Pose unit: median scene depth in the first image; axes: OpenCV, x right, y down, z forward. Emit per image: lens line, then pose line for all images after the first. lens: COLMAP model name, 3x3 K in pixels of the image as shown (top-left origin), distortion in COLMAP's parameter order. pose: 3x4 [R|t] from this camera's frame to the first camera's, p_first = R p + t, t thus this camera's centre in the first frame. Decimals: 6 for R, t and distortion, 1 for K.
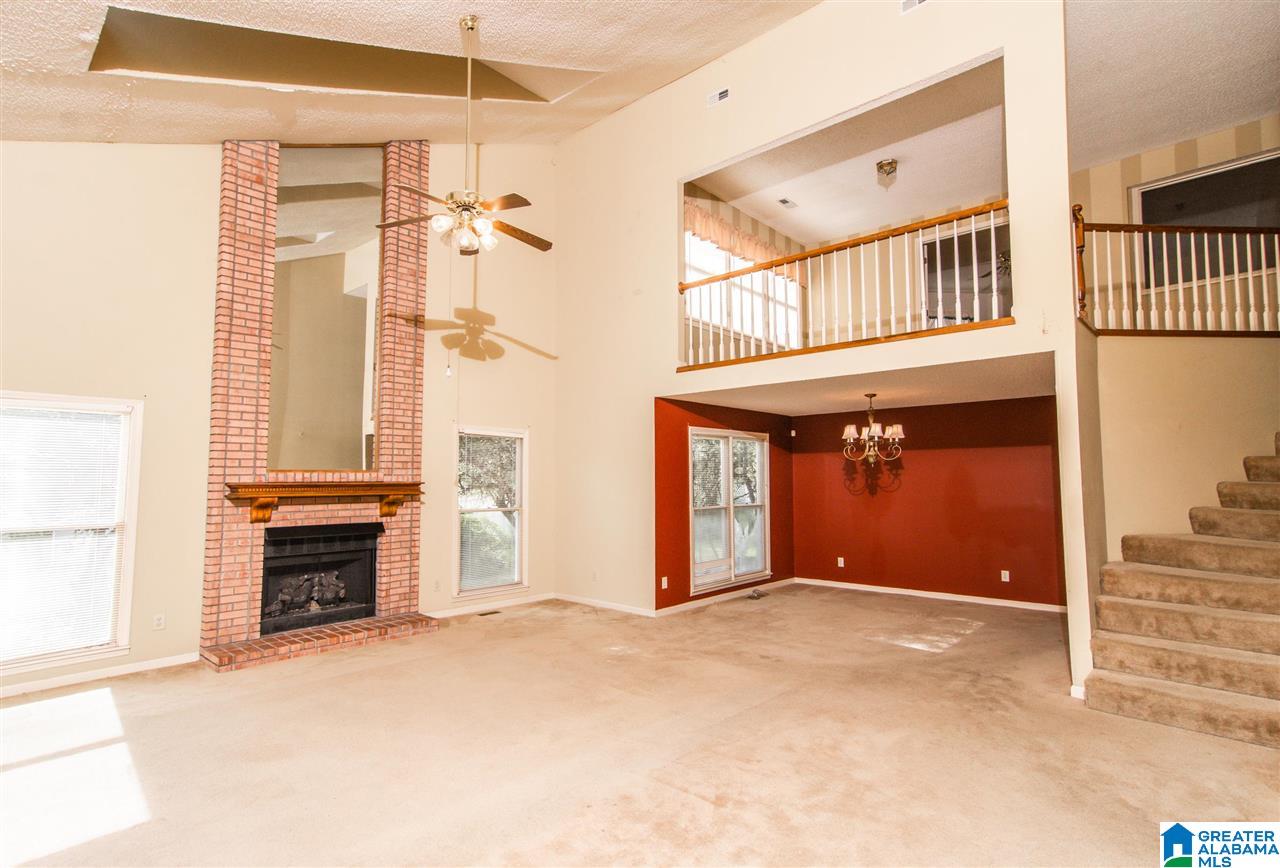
lens RADIAL K [[642.1, 0, 640.0], [0, 642.1, 434.0], [0, 0, 1]] dist [0.002307, 0.000355]
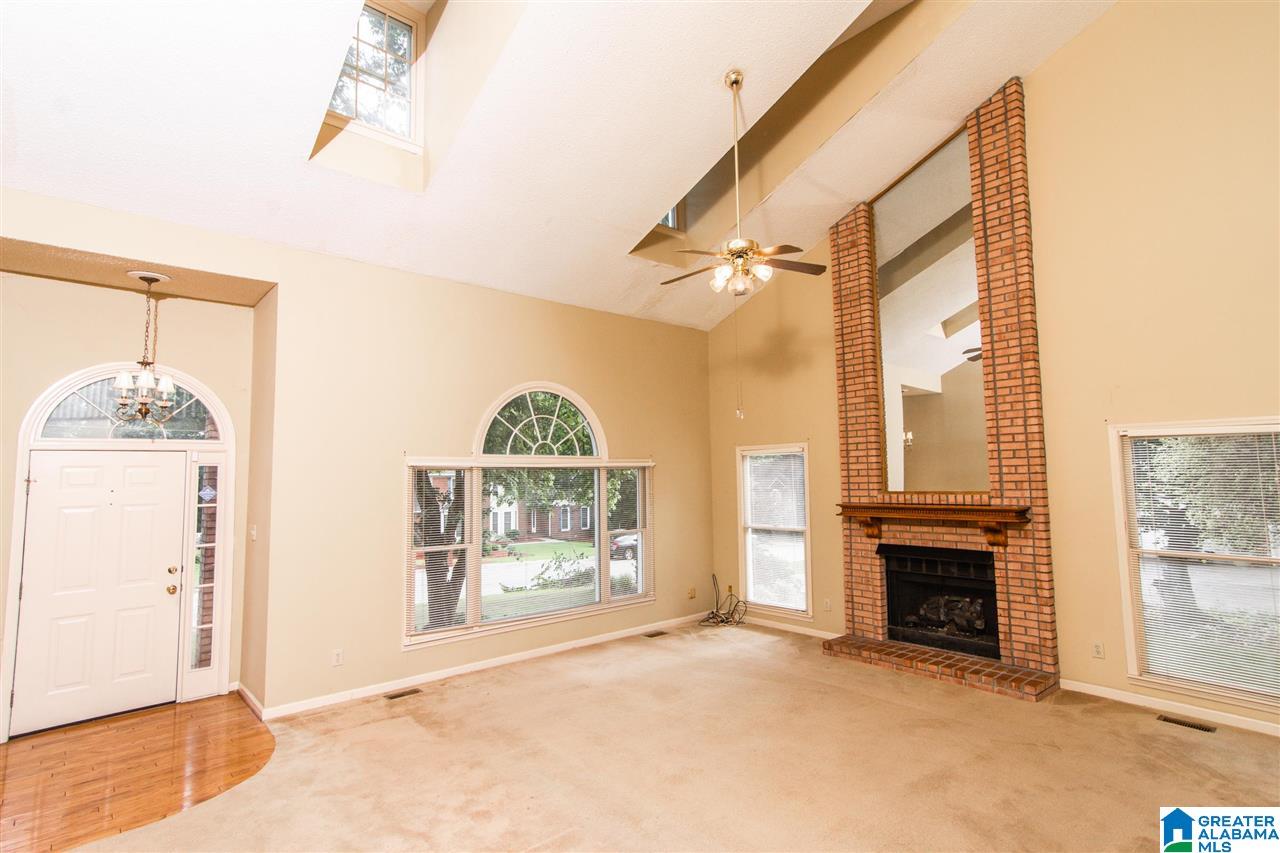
lens RADIAL K [[647.2, 0, 640.0], [0, 647.2, 426.5], [0, 0, 1]] dist [0.023395, 0.001728]
pose [[-0.121463, -0.078439, -0.989492, 0.572801], [0.086059, 0.992287, -0.089225, 0.007016], [0.988858, -0.095992, -0.113776, 0.679945]]
